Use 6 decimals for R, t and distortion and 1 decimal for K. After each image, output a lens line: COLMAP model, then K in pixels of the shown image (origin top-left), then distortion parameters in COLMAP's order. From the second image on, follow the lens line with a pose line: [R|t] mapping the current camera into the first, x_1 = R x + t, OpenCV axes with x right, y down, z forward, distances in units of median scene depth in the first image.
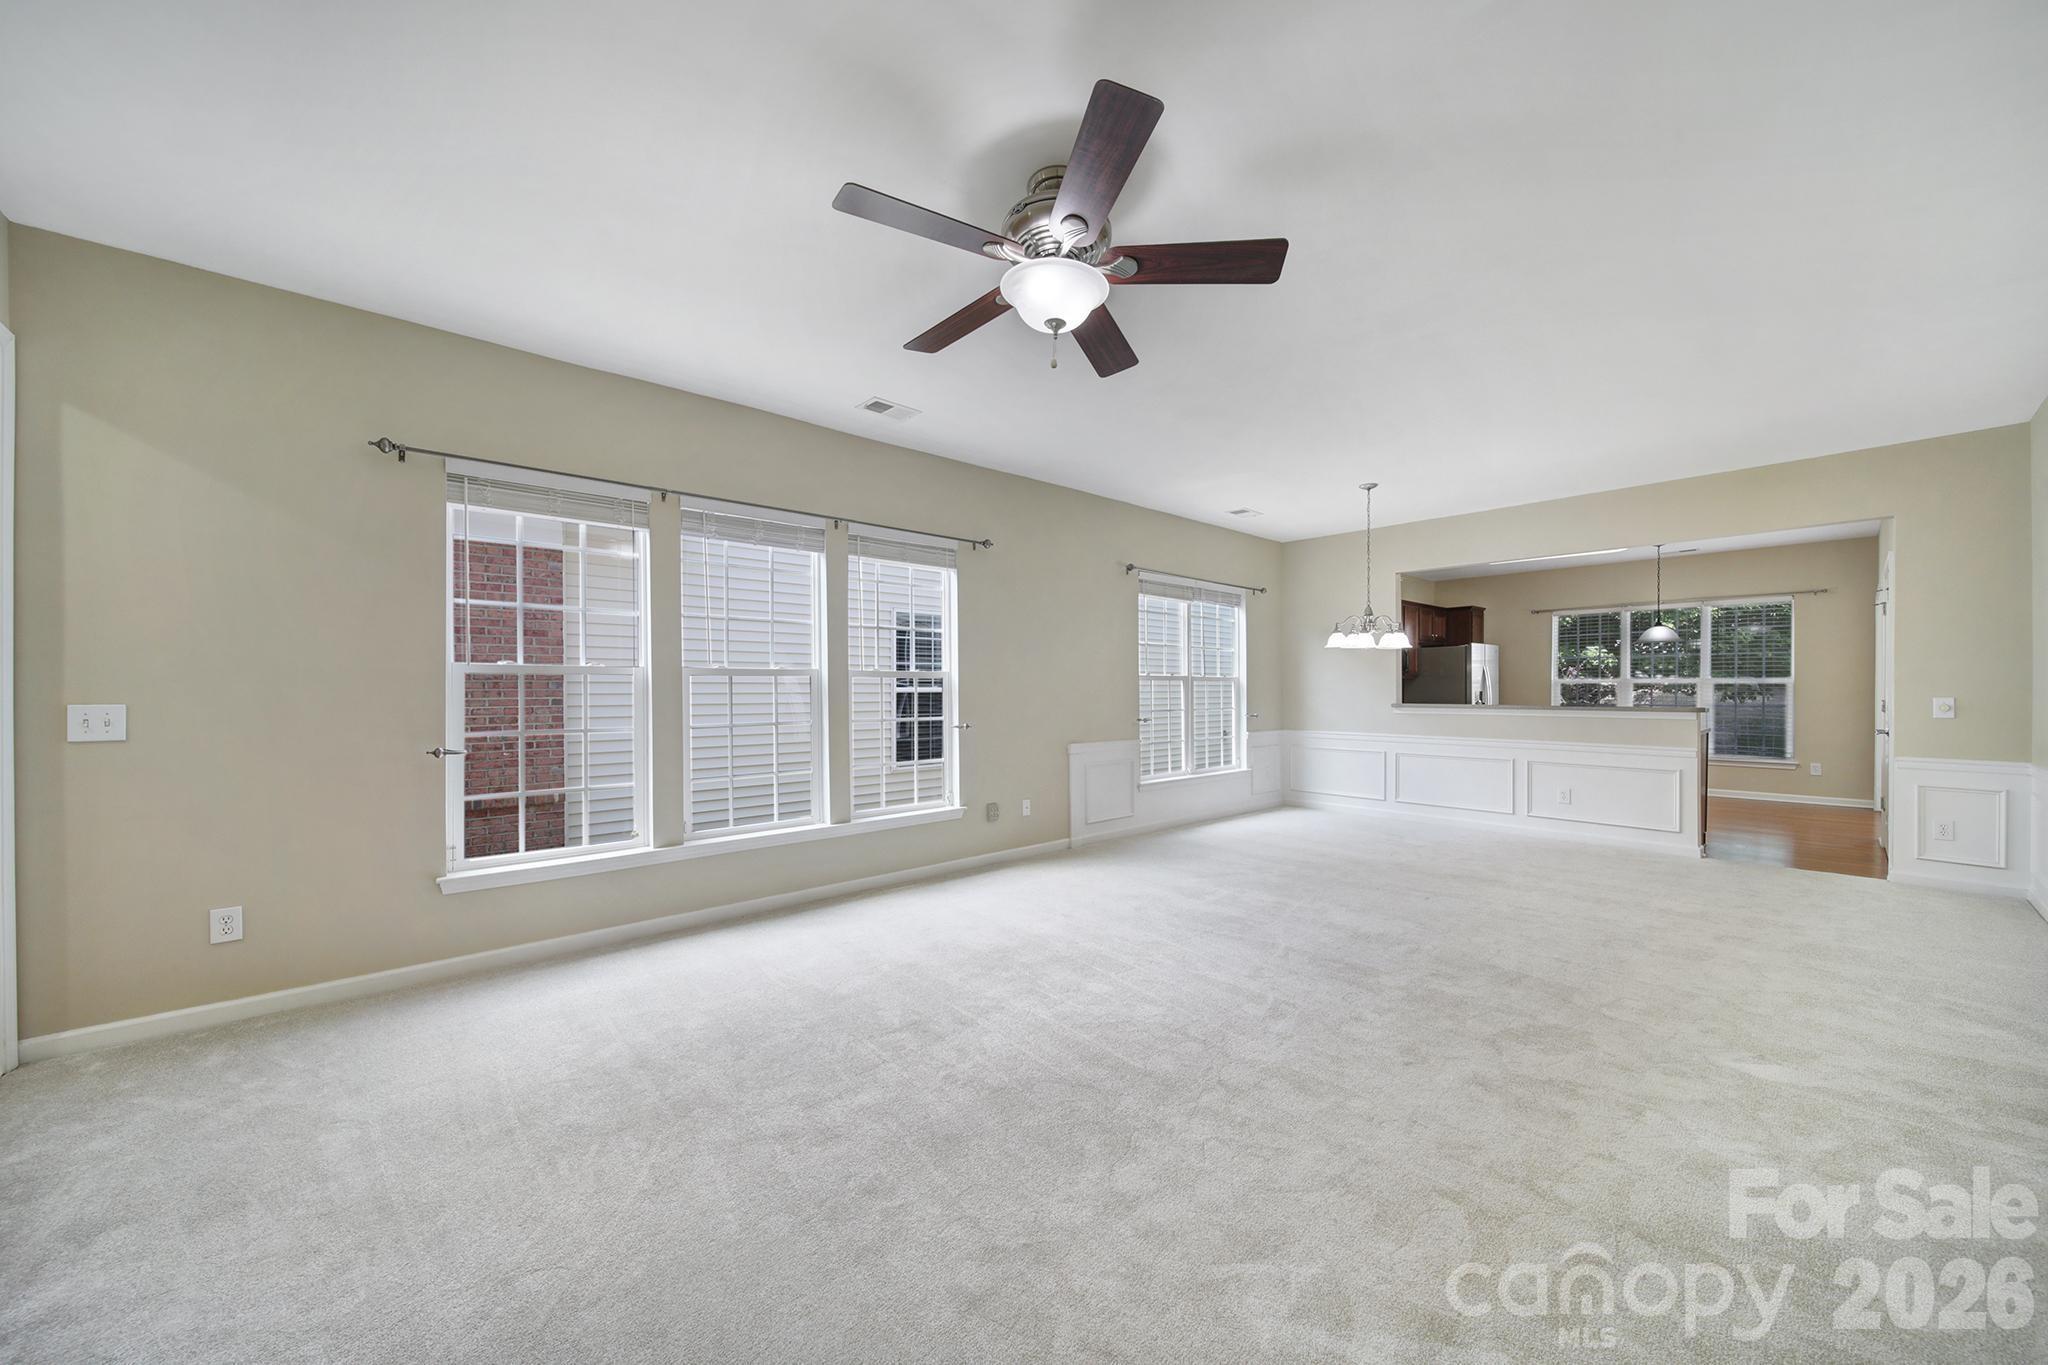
lens RADIAL K [[722.7, 0, 1017.5], [0, 722.7, 681.1], [0, 0, 1]] dist [0.007615, 0.000169]
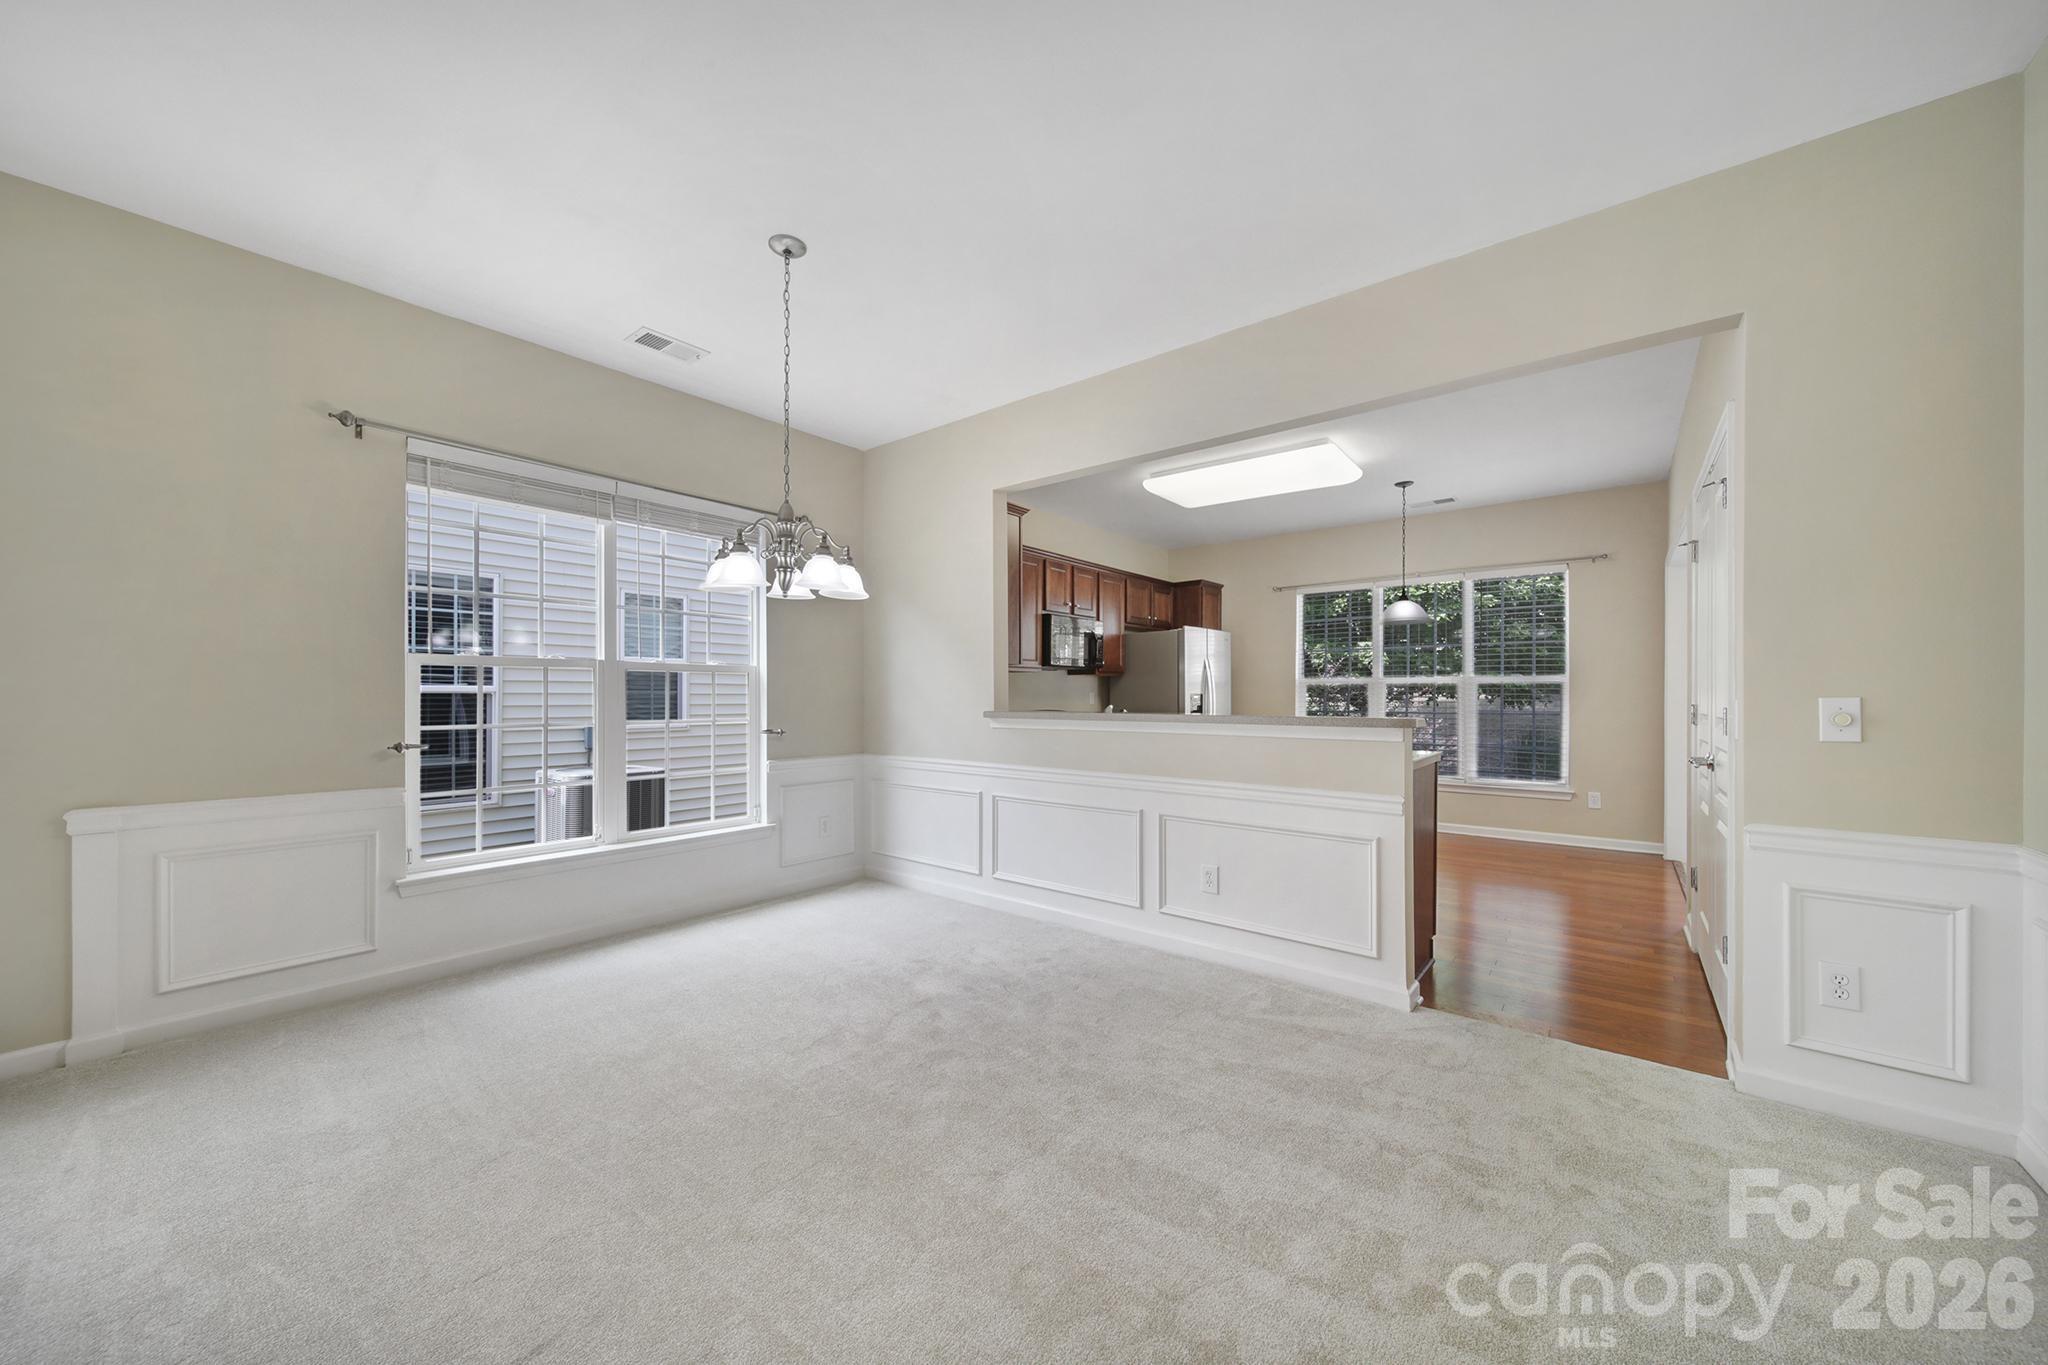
lens RADIAL K [[722.7, 0, 1012.9], [0, 722.7, 681.3], [0, 0, 1]] dist [0.007615, 0.000169]
pose [[0.986695, 0.005681, 0.162482, 0.392346], [-0.004334, 0.999953, -0.008647, 0.010480], [-0.162523, 0.007828, 0.986674, 0.368539]]
